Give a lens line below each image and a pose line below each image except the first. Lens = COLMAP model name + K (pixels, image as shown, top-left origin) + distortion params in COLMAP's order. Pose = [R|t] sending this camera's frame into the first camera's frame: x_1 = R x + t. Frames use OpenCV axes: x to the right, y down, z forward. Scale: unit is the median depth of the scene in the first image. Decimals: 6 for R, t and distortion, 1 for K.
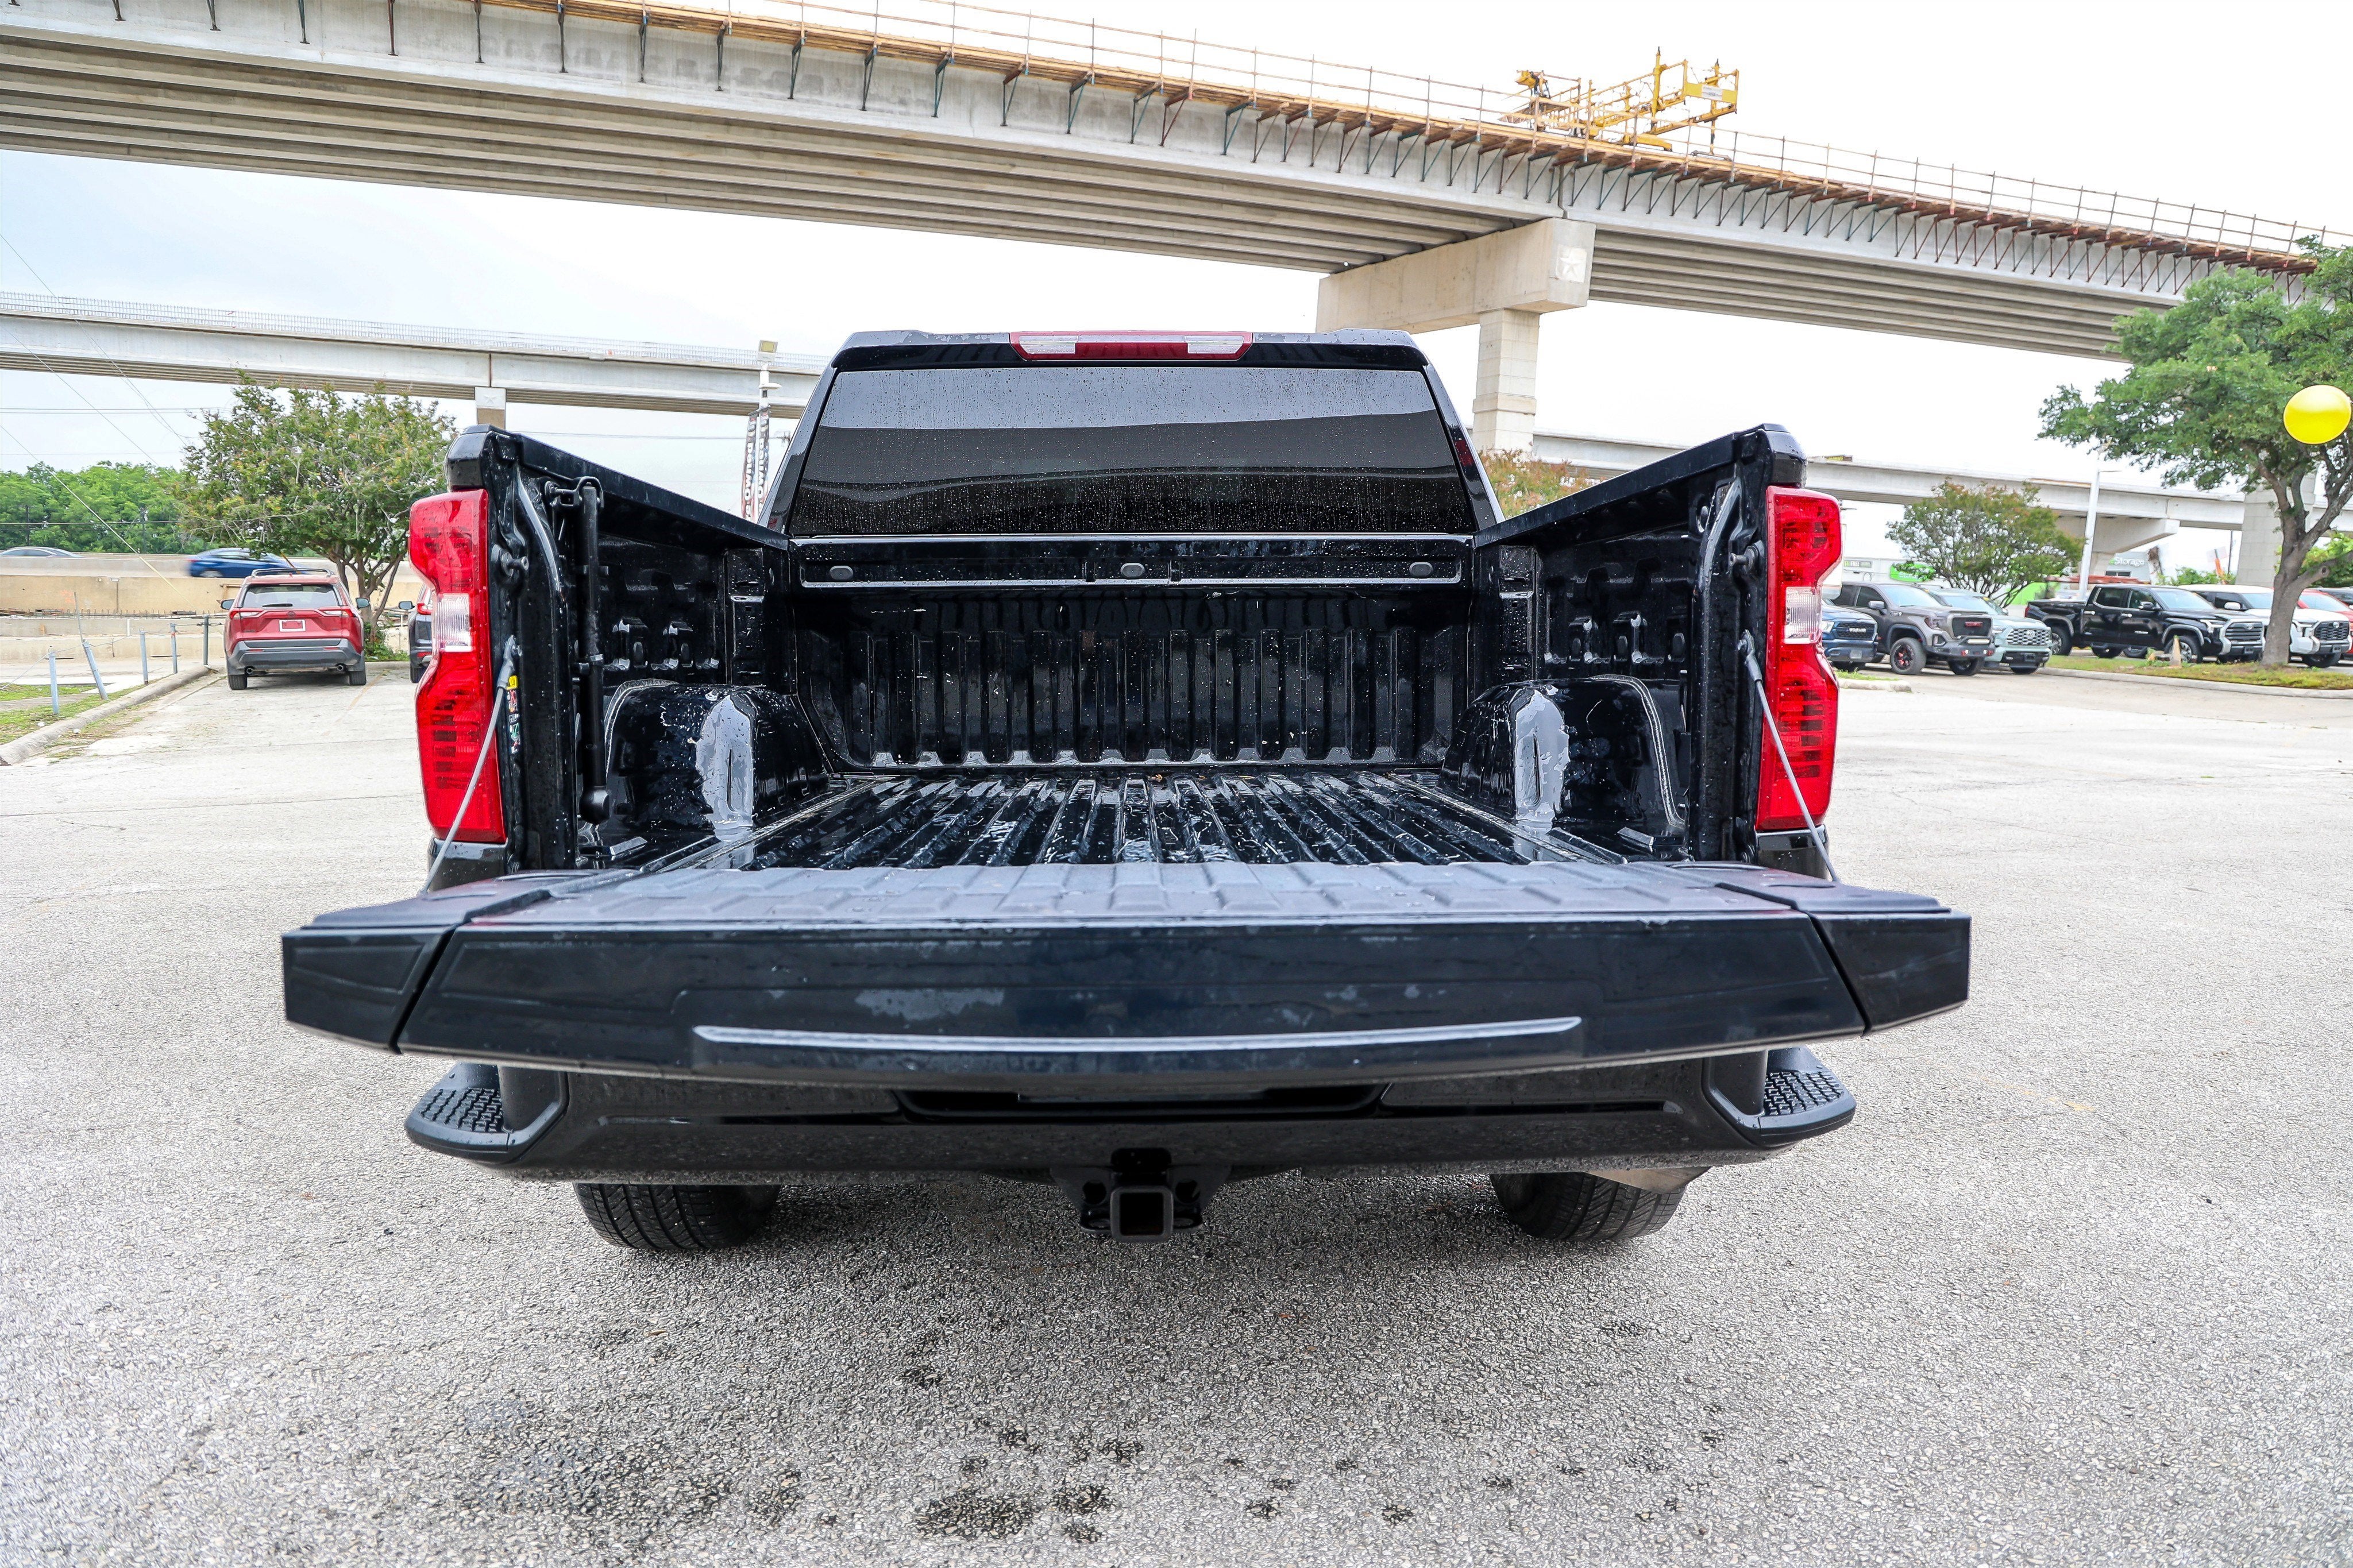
lens RADIAL K [[1641.6, 0, 1181.8], [0, 1641.6, 792.1], [0, 0, 1]] dist [-0.089646, 0.062569]
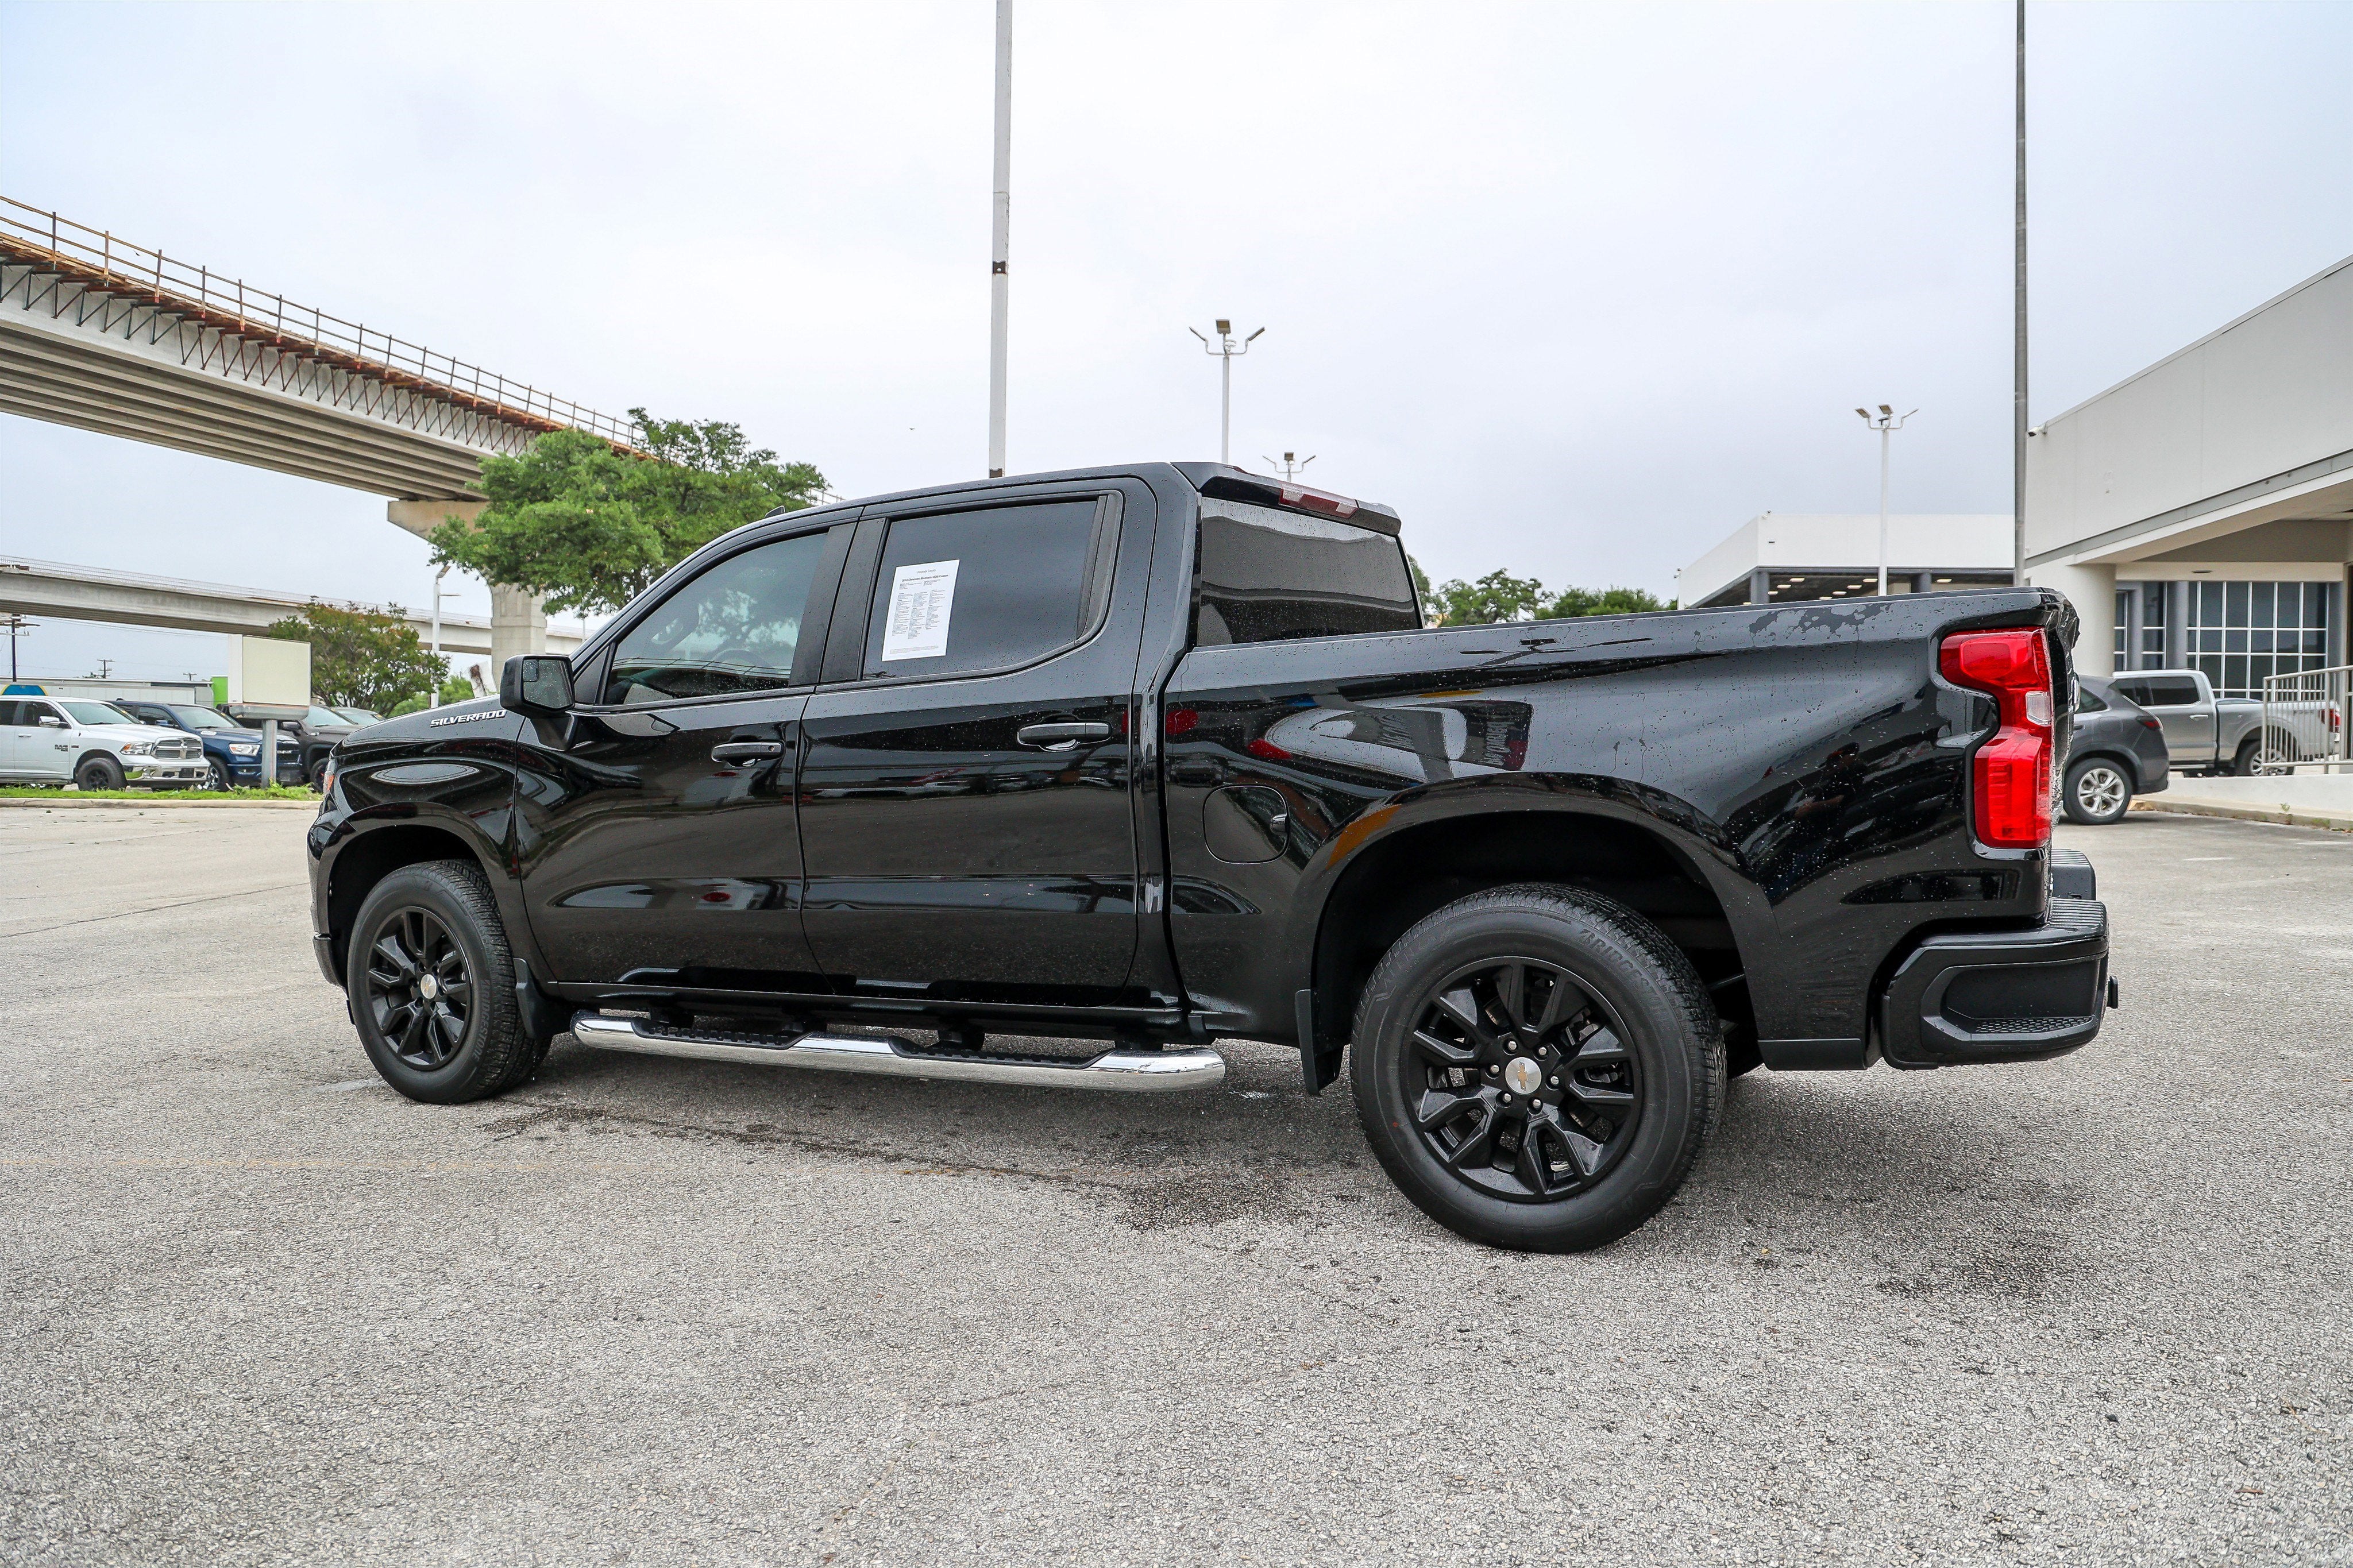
lens RADIAL K [[1621.9, 0, 1219.6], [0, 1621.9, 792.7], [0, 0, 1]] dist [-0.102792, 0.071976]
pose [[0.487020, -0.060475, 0.871294, -0.097997], [0.123405, 0.992356, -0.000101, -0.005338], [-0.864629, 0.107571, 0.490761, 0.043173]]
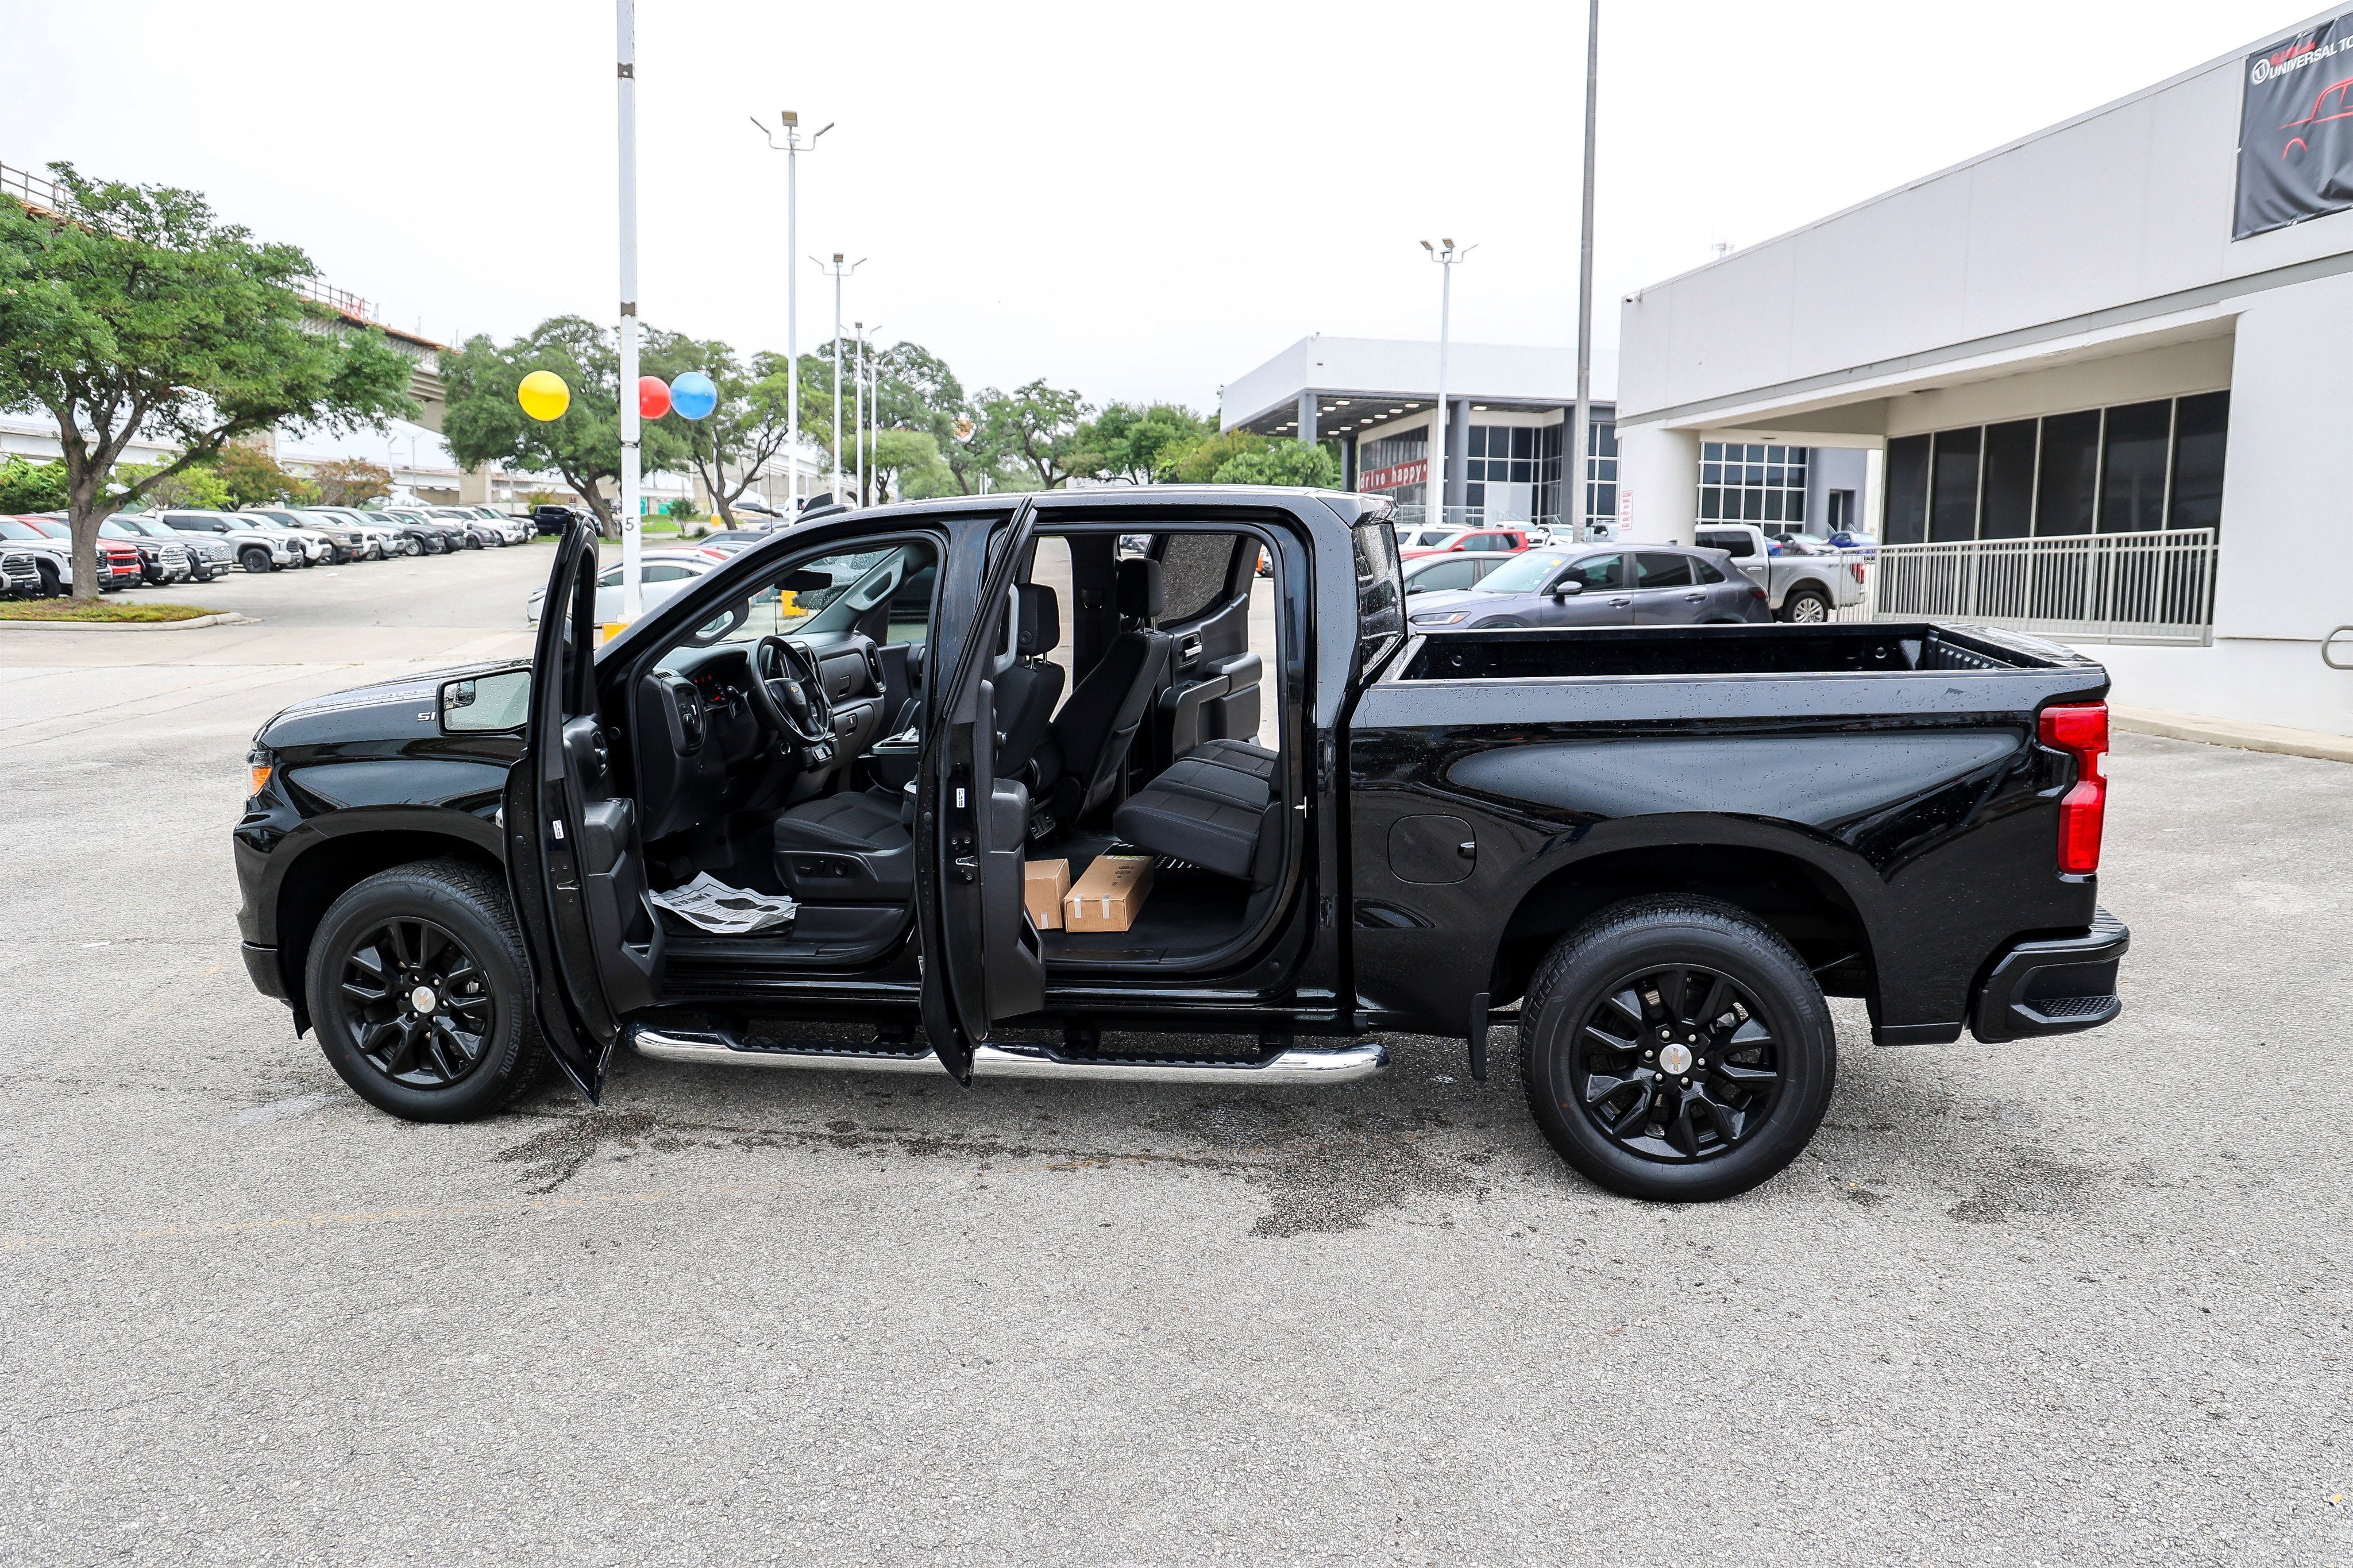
lens RADIAL K [[1691.1, 0, 1215.0], [0, 1691.1, 777.9], [0, 0, 1]] dist [-0.094821, 0.083263]
pose [[0.217020, -0.158927, 0.963143, -0.120375], [0.115036, 0.983947, 0.136440, -0.022650], [-0.969365, 0.081186, 0.231818, 0.073401]]
